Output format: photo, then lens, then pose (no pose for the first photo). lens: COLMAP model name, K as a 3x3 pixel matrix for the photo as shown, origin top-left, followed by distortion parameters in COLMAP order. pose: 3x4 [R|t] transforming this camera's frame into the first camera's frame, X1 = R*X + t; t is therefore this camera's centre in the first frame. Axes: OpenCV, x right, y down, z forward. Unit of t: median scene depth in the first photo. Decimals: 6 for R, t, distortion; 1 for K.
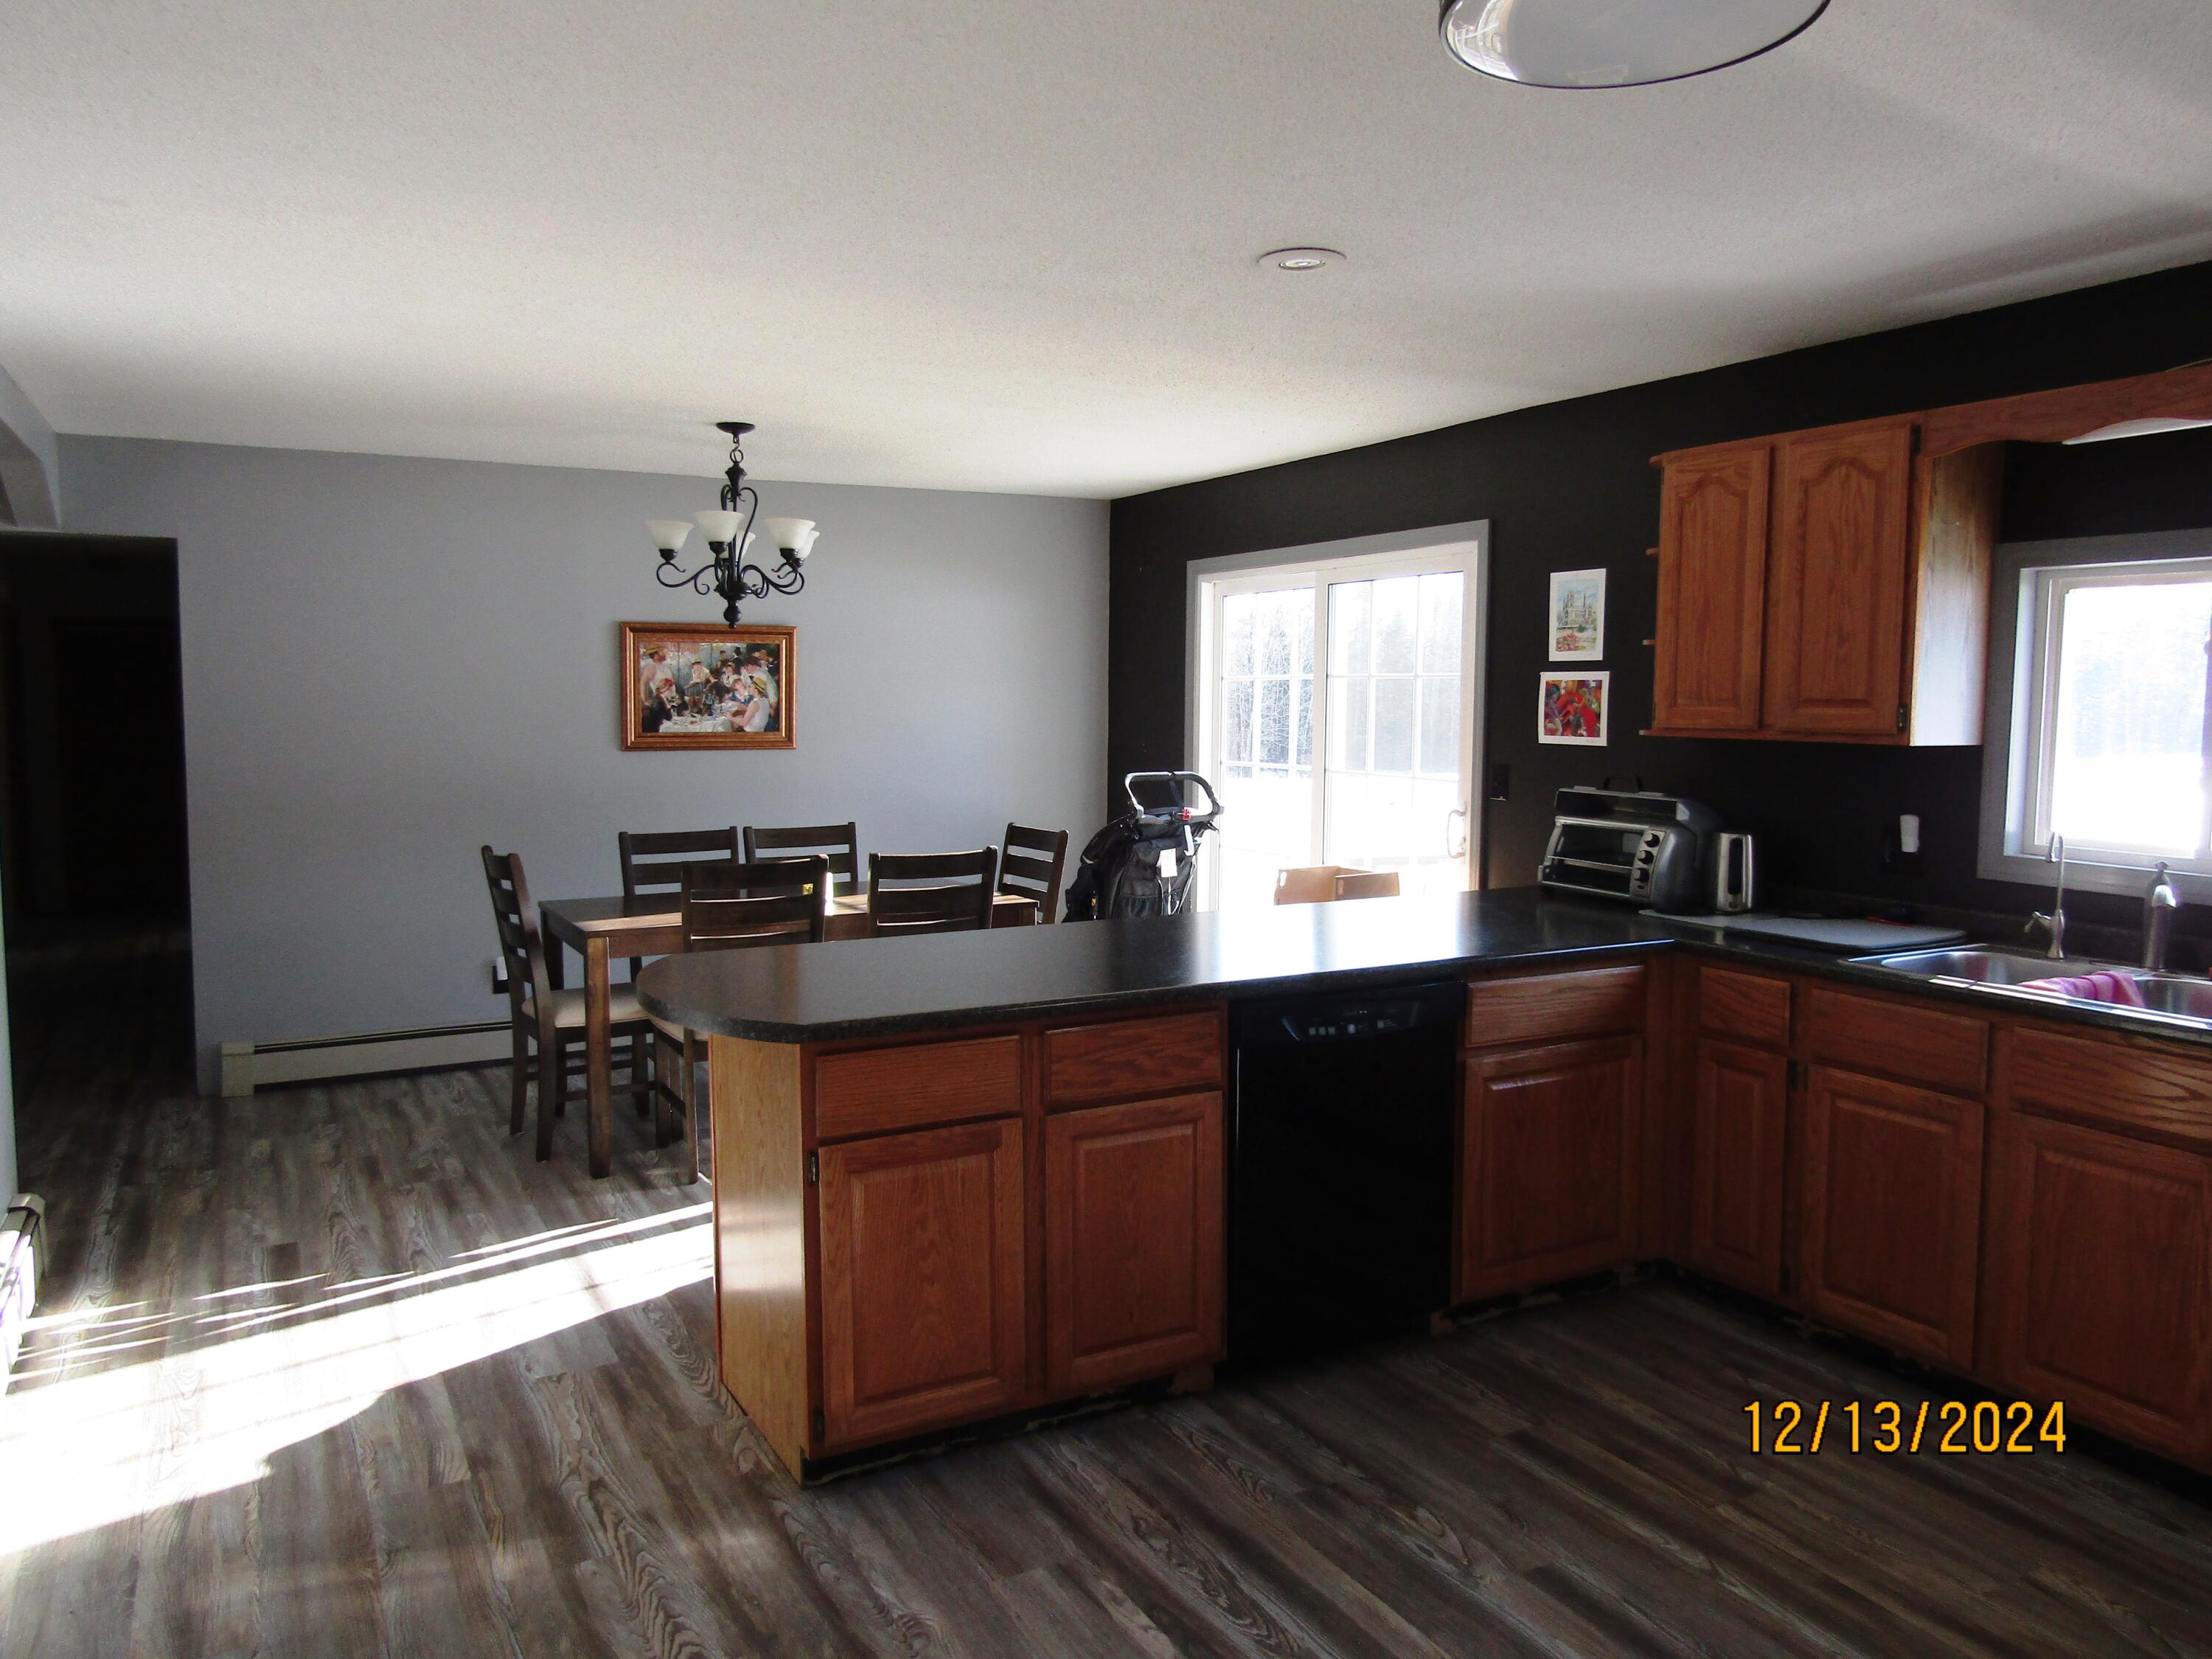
lens RADIAL K [[1574.3, 0, 1110.3], [0, 1574.3, 817.4], [0, 0, 1]] dist [0.005573, -0.009285]
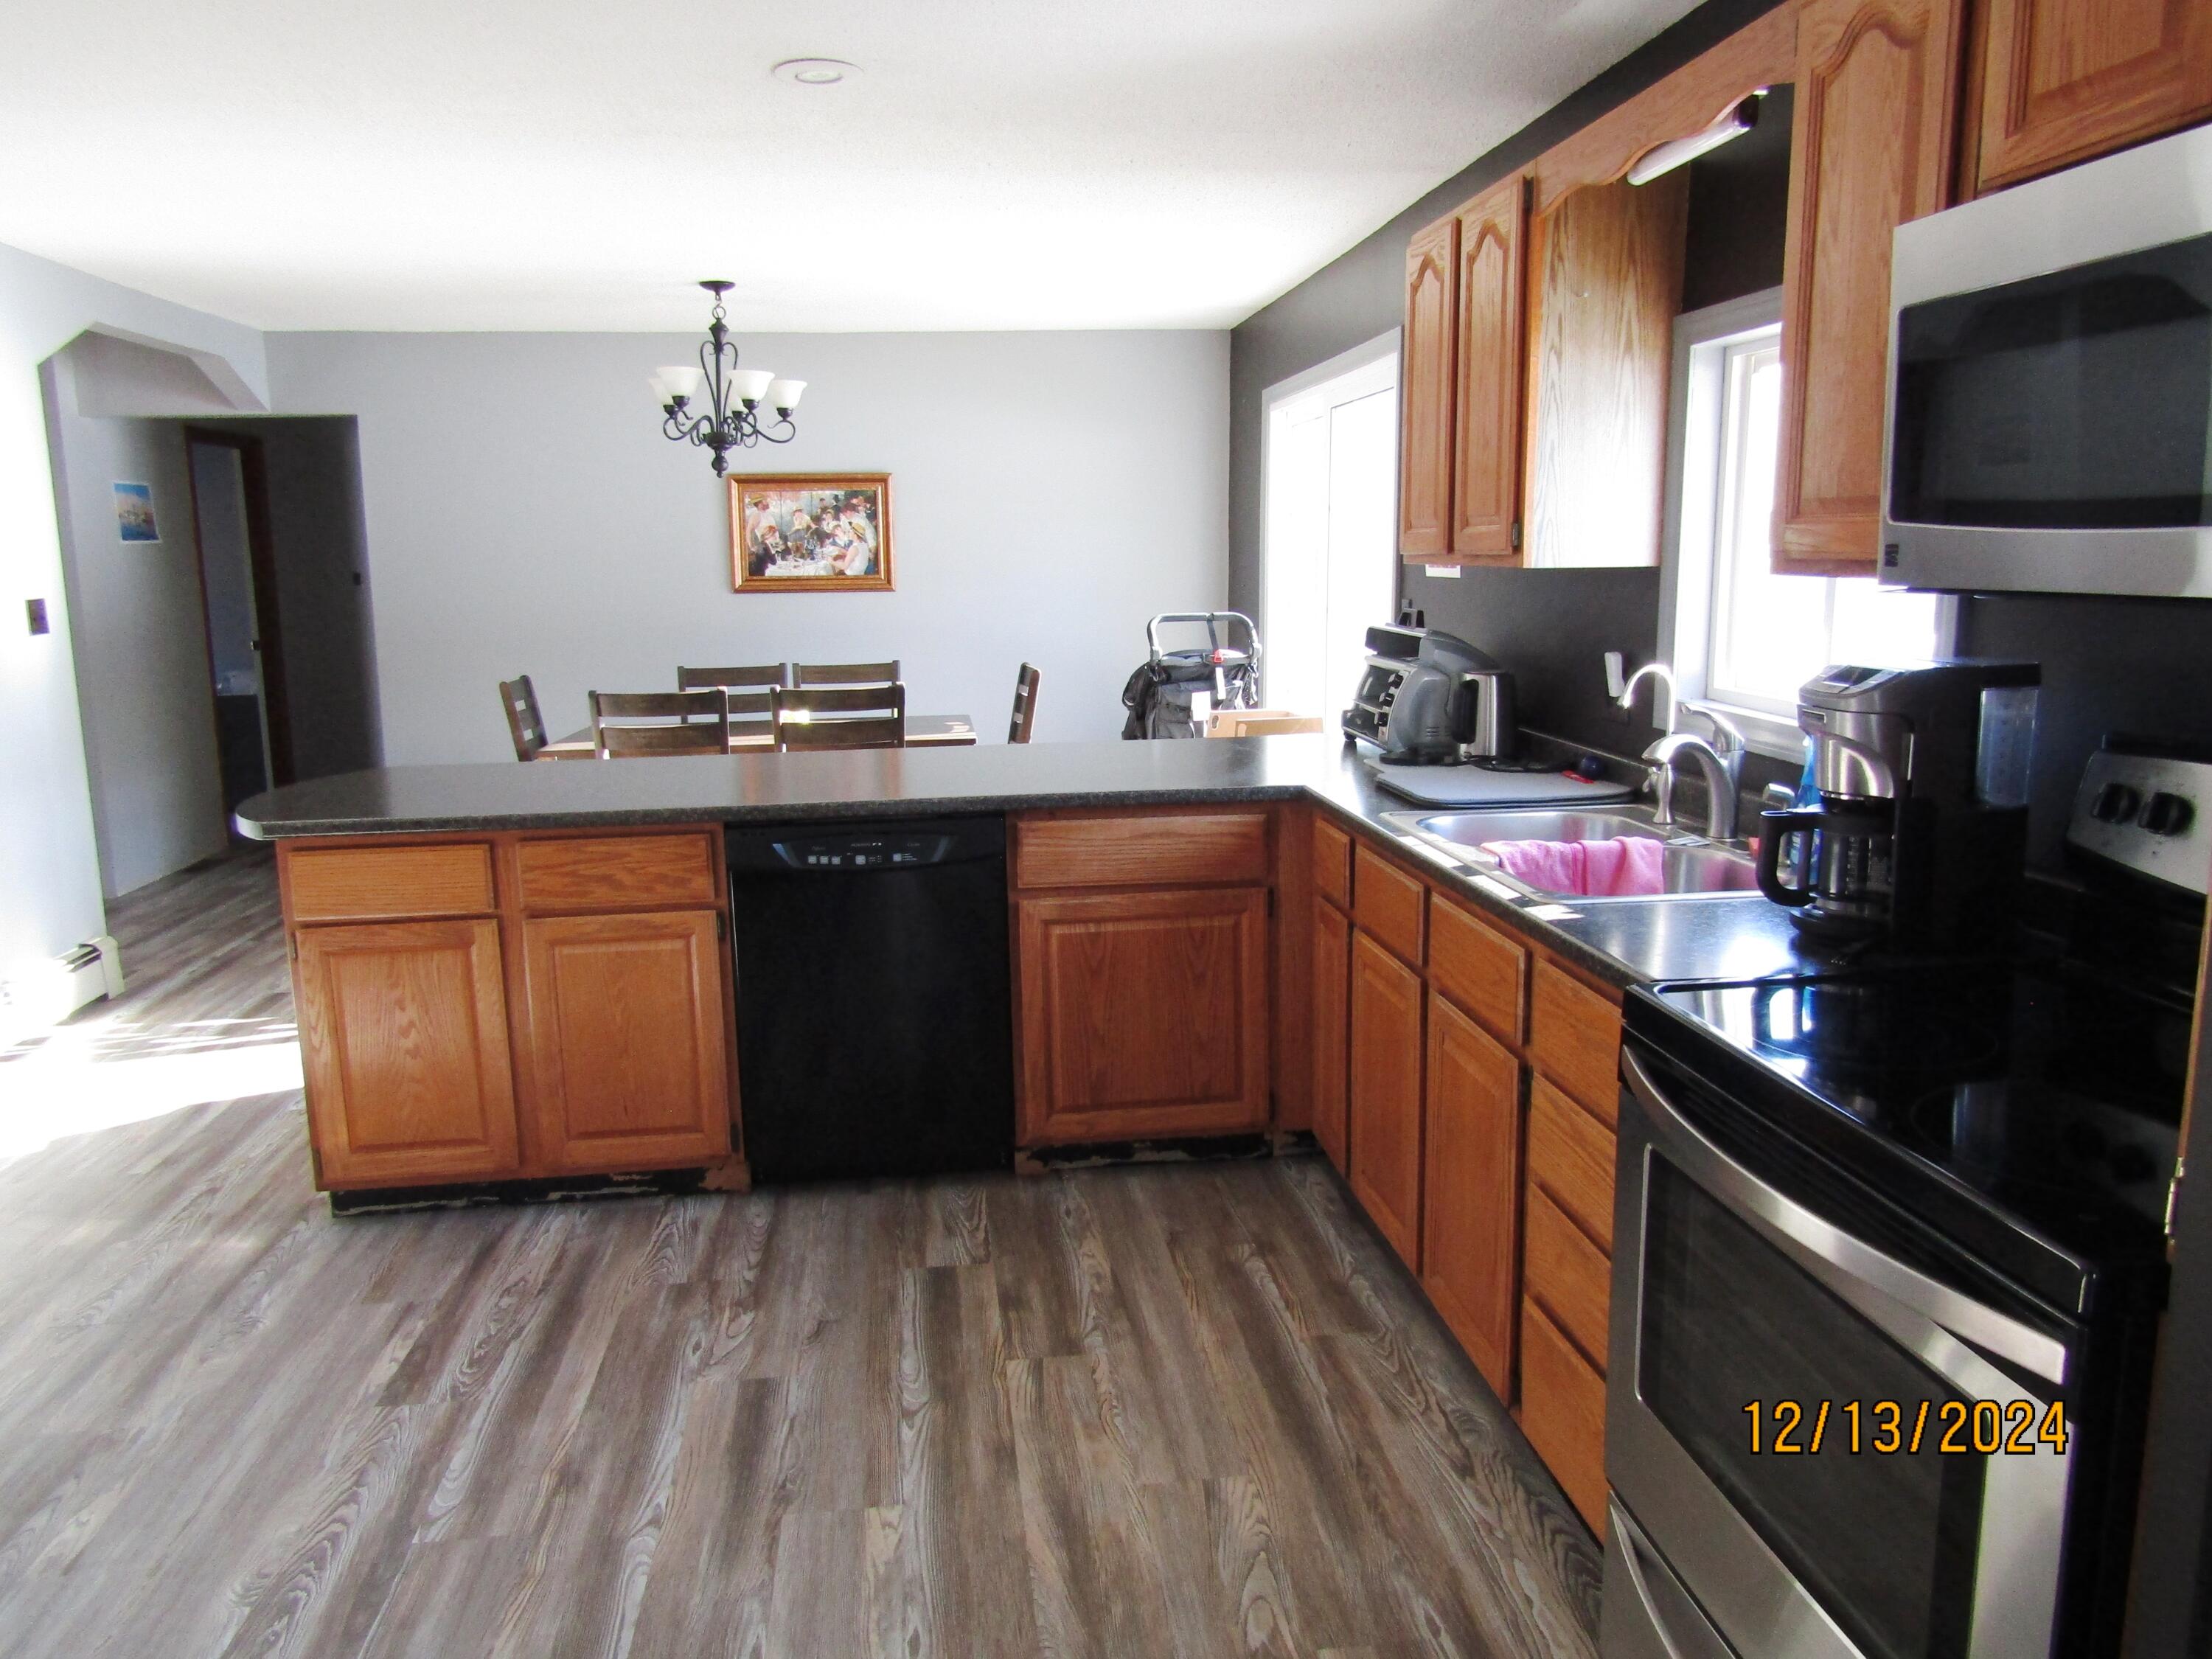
lens RADIAL K [[1574.3, 0, 1093.6], [0, 1574.3, 818.7], [0, 0, 1]] dist [0.005573, -0.009285]
pose [[0.929377, 0.044753, -0.366409, 0.651717], [-0.009343, 0.995157, 0.097849, 0.007941], [0.369013, -0.087515, 0.925295, 0.125051]]
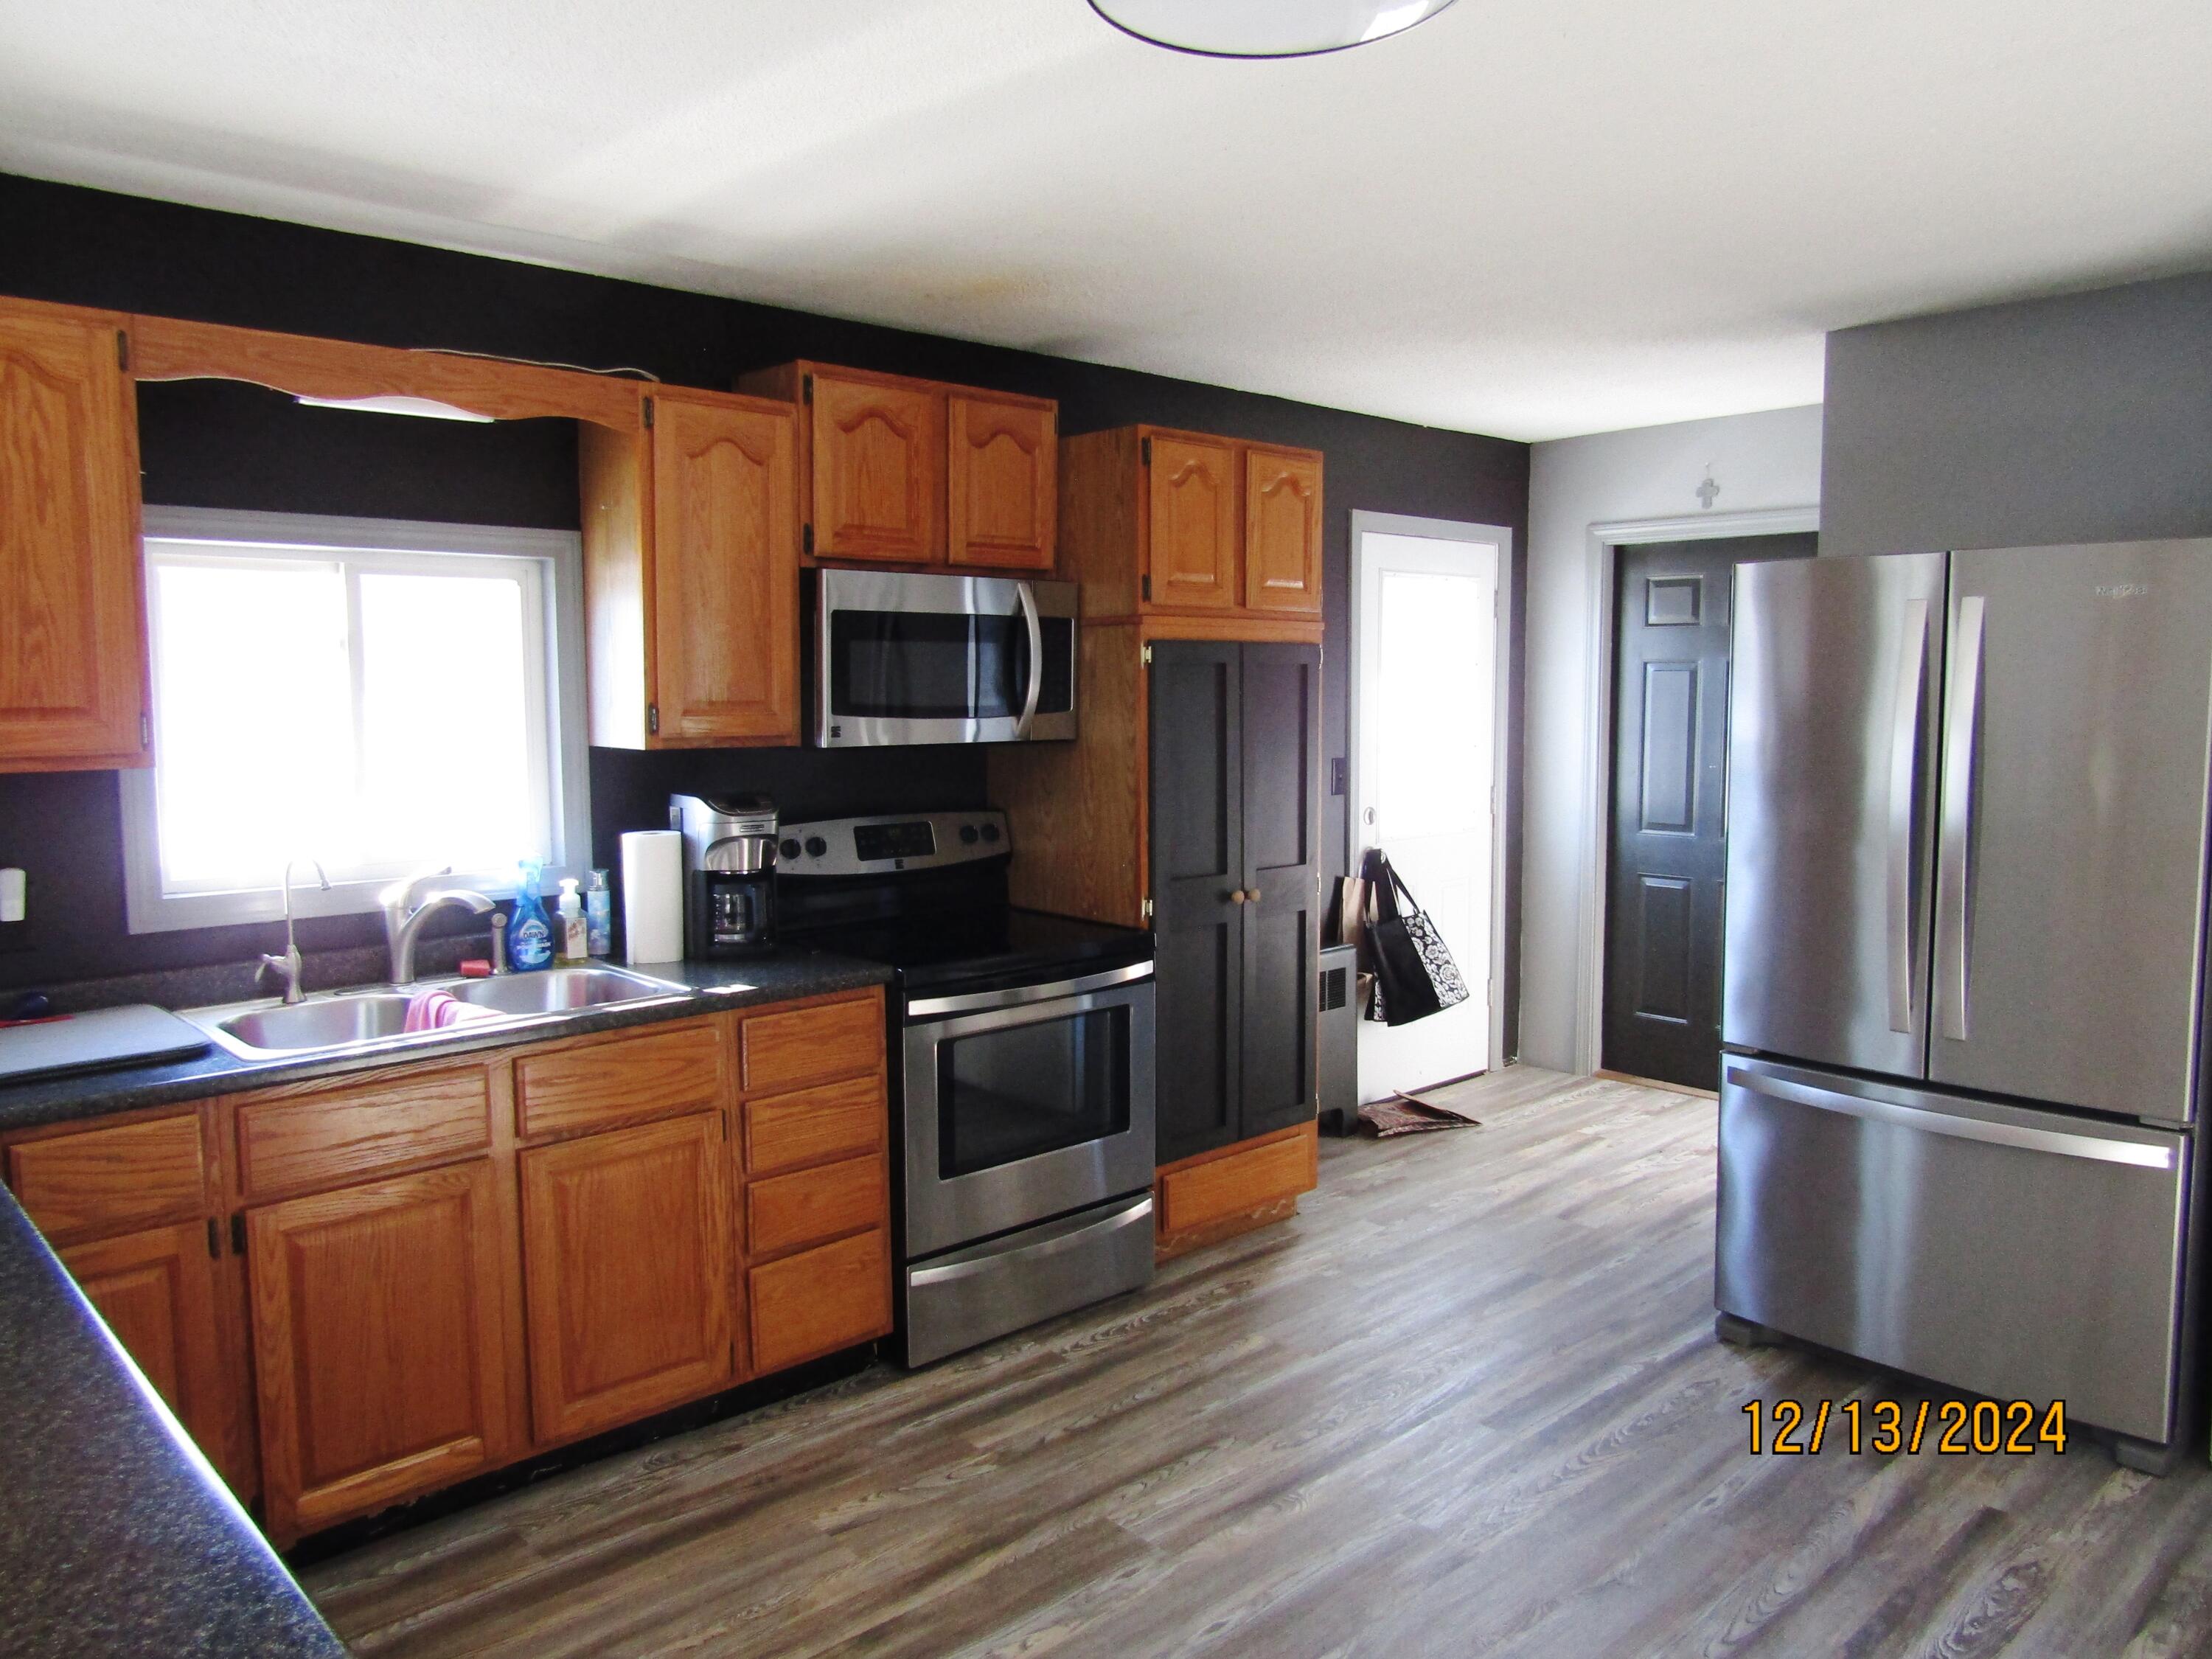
lens RADIAL K [[1574.3, 0, 1111.3], [0, 1574.3, 838.7], [0, 0, 1]] dist [0.005573, -0.009285]
pose [[-0.248412, -0.099271, 0.963554, -0.343072], [0.076174, 0.989652, 0.121598, -0.073164], [-0.965655, 0.103604, -0.238279, 0.795220]]
